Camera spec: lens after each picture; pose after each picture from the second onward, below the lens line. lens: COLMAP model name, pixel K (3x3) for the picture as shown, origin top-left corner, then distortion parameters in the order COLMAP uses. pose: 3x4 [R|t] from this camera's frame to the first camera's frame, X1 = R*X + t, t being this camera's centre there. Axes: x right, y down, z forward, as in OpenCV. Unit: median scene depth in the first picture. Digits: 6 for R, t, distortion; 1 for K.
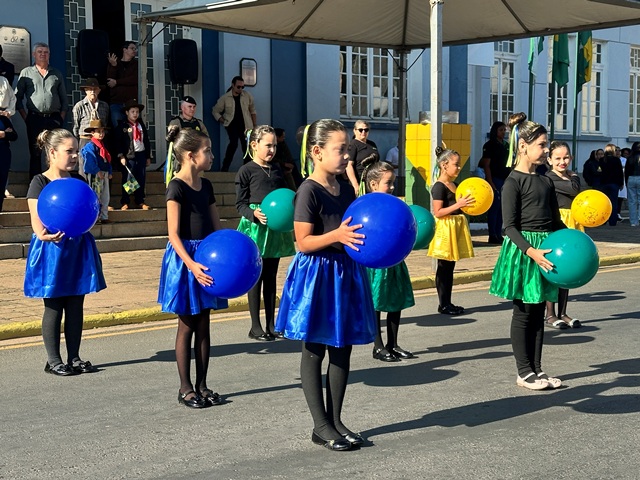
lens RADIAL K [[1067.6, 0, 320.0], [0, 1067.6, 240.0], [0, 0, 1]] dist [0.146695, 0.043197]
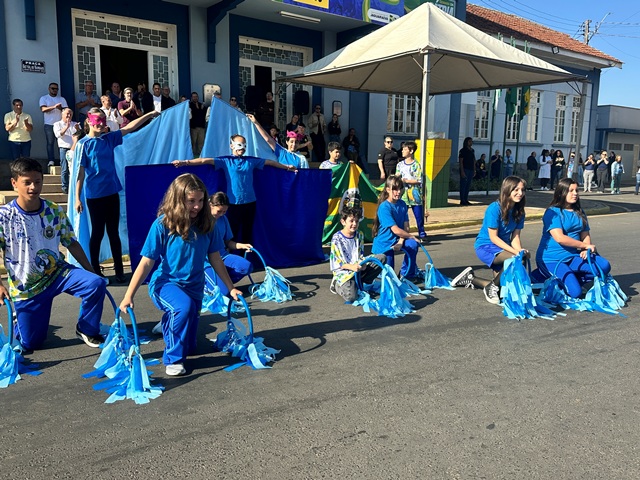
lens RADIAL K [[533.1, 0, 324.4], [0, 533.1, 240.6], [0, 0, 1]] dist [0.059885, -0.092208]
pose [[0.990397, 0.036676, -0.133302, 0.041153], [-0.023996, 0.995139, 0.095513, -0.013938], [0.136157, -0.091397, 0.986462, 0.045434]]
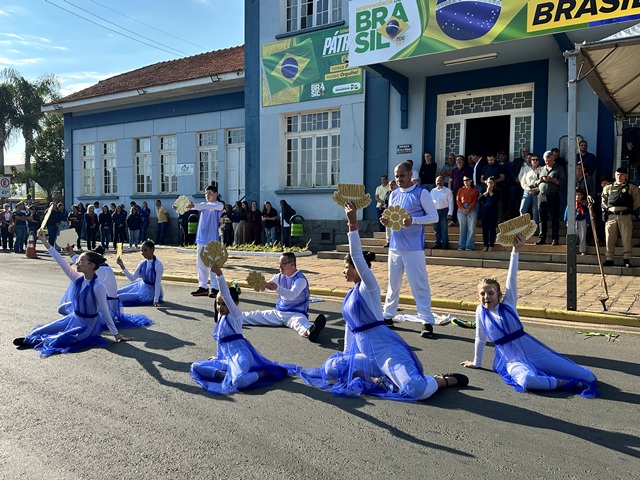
lens RADIAL K [[533.1, 0, 324.4], [0, 533.1, 240.6], [0, 0, 1]] dist [0.059885, -0.092208]
pose [[0.211239, 0.047548, -0.976277, 0.354723], [-0.062090, 0.997452, 0.035144, -0.033369], [0.975460, 0.053194, 0.213653, 0.353677]]
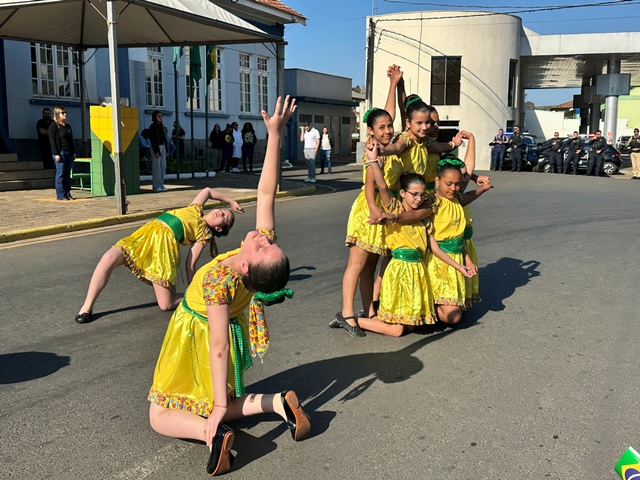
lens RADIAL K [[766.3, 0, 320.0], [0, 766.3, 240.0], [0, 0, 1]] dist [0.155281, -0.239471]
pose [[0.927755, -0.044755, 0.370497, -0.018371], [0.017121, 0.996842, 0.077542, -0.005980], [-0.372798, -0.065596, 0.925591, -0.043407]]
